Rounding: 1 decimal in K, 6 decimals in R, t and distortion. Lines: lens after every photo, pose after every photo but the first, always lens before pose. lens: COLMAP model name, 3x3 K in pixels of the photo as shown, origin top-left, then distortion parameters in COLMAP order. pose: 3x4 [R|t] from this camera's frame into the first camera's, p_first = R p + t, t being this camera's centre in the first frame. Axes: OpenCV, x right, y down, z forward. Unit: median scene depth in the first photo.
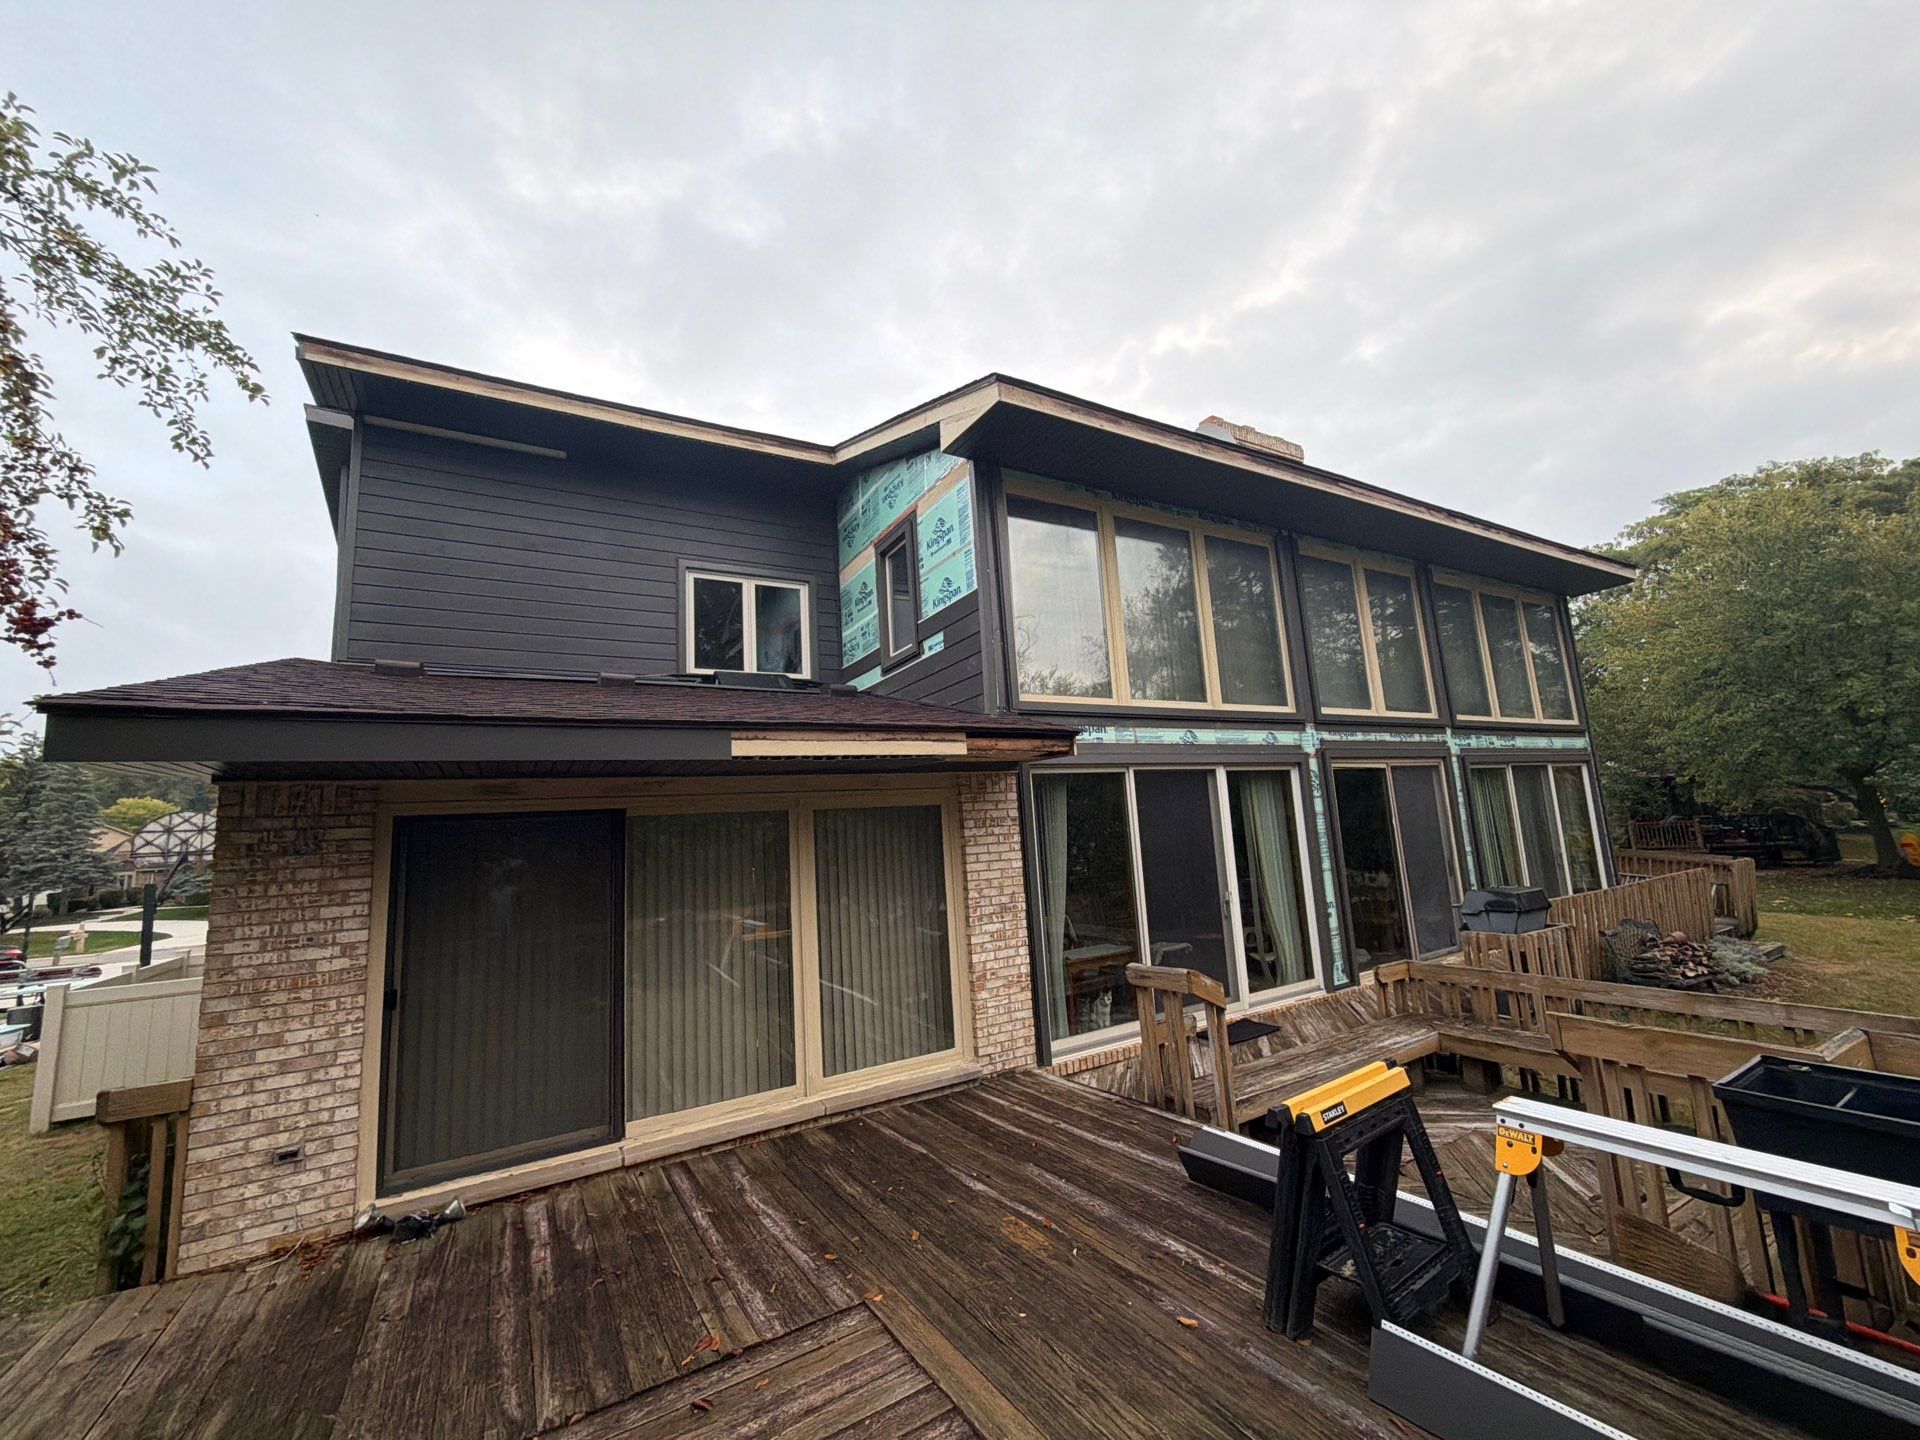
lens RADIAL K [[775.3, 0, 960.0], [0, 775.3, 720.0], [0, 0, 1]] dist [0.007899, -0.001102]
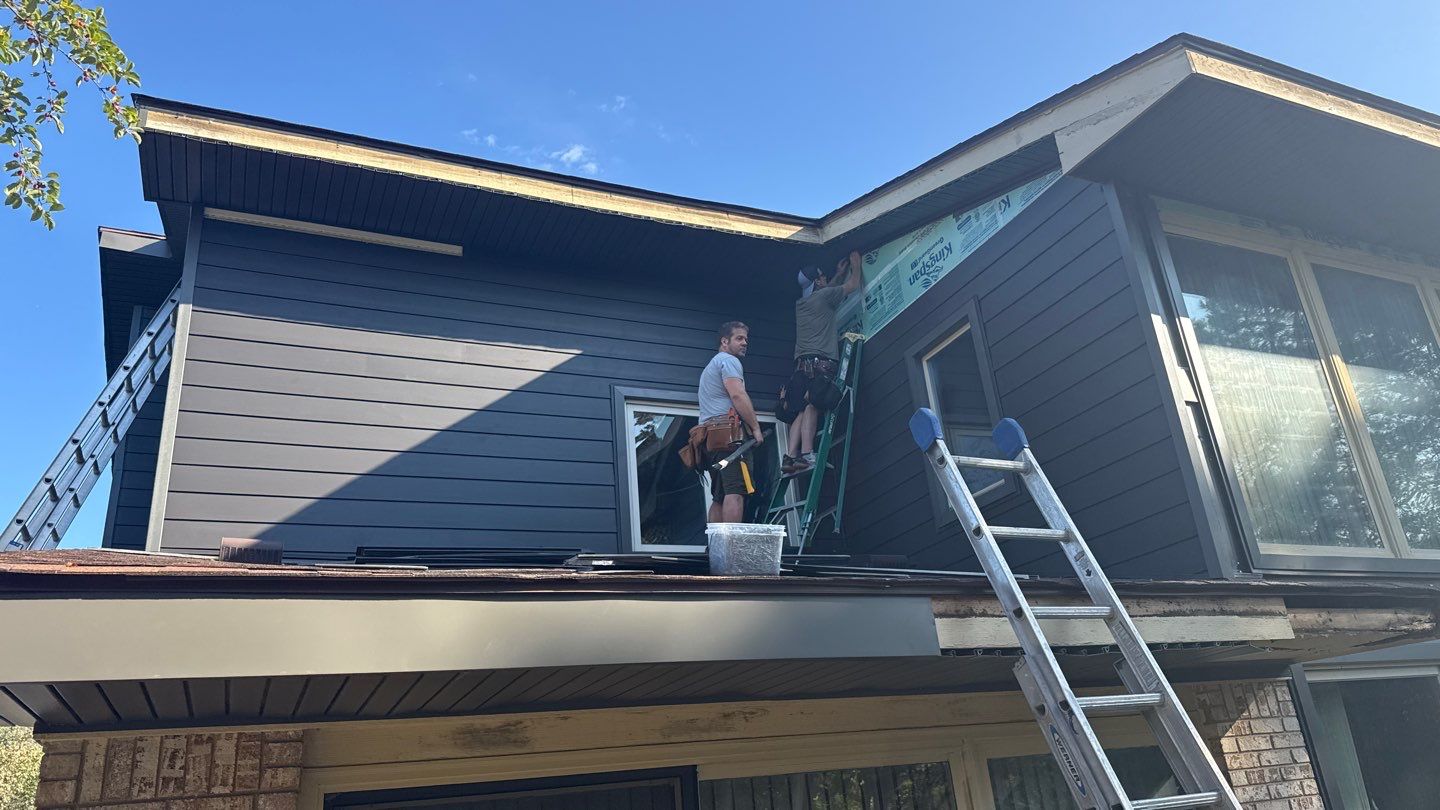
lens RADIAL K [[1002.4, 0, 720.0], [0, 1002.4, 405.0], [0, 0, 1]] dist [0.054028, -0.072955]
pose [[0.994794, -0.064513, -0.078891, -0.323535], [0.044450, 0.971276, -0.233766, 0.033257], [0.091706, 0.229042, 0.969087, 0.249308]]
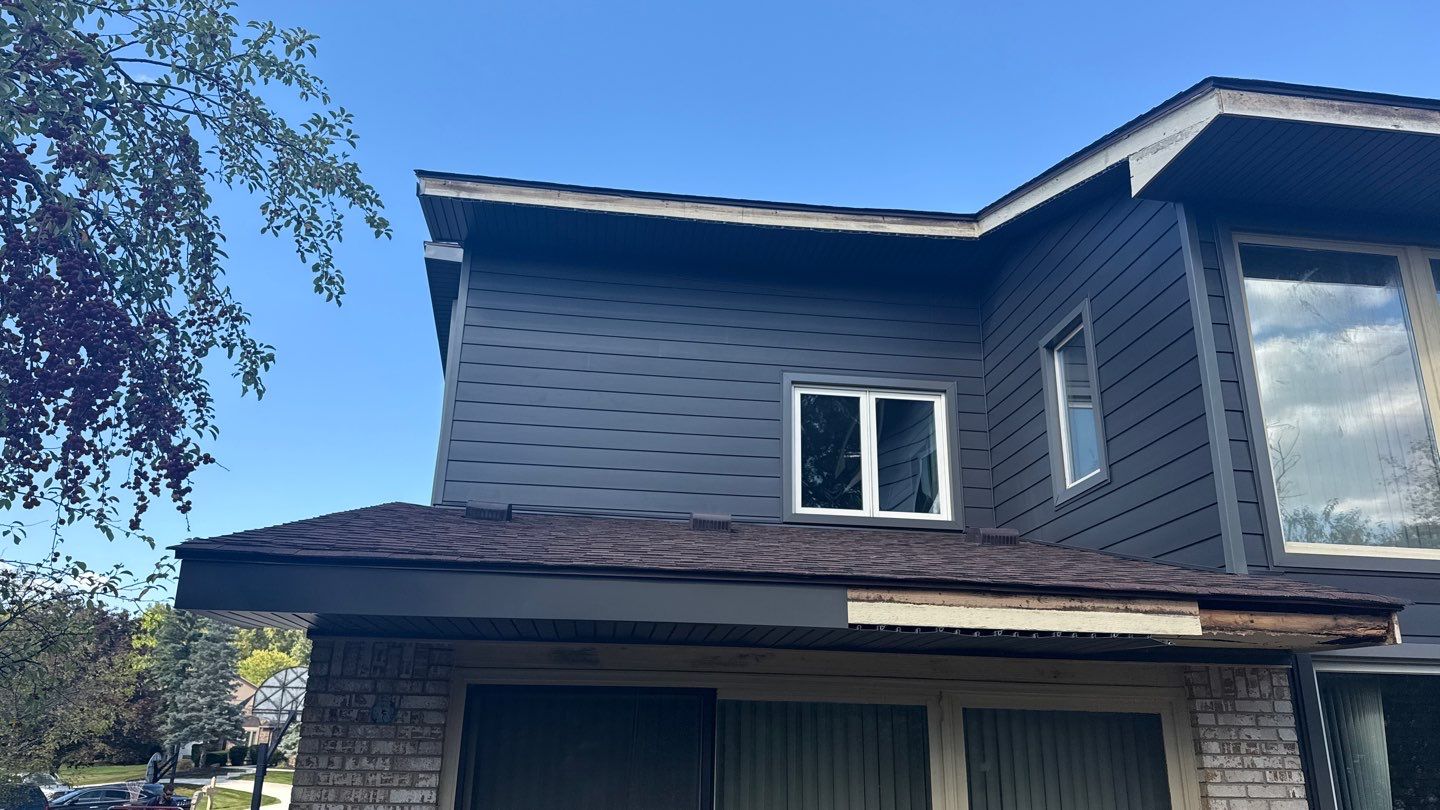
lens RADIAL K [[1005.1, 0, 720.0], [0, 1005.1, 405.0], [0, 0, 1]] dist [0.101576, -0.143691]
pose [[0.916829, -0.051103, -0.395997, -0.012707], [-0.015475, 0.986483, -0.163132, -0.000289], [0.398981, 0.155692, 0.903645, 0.043181]]
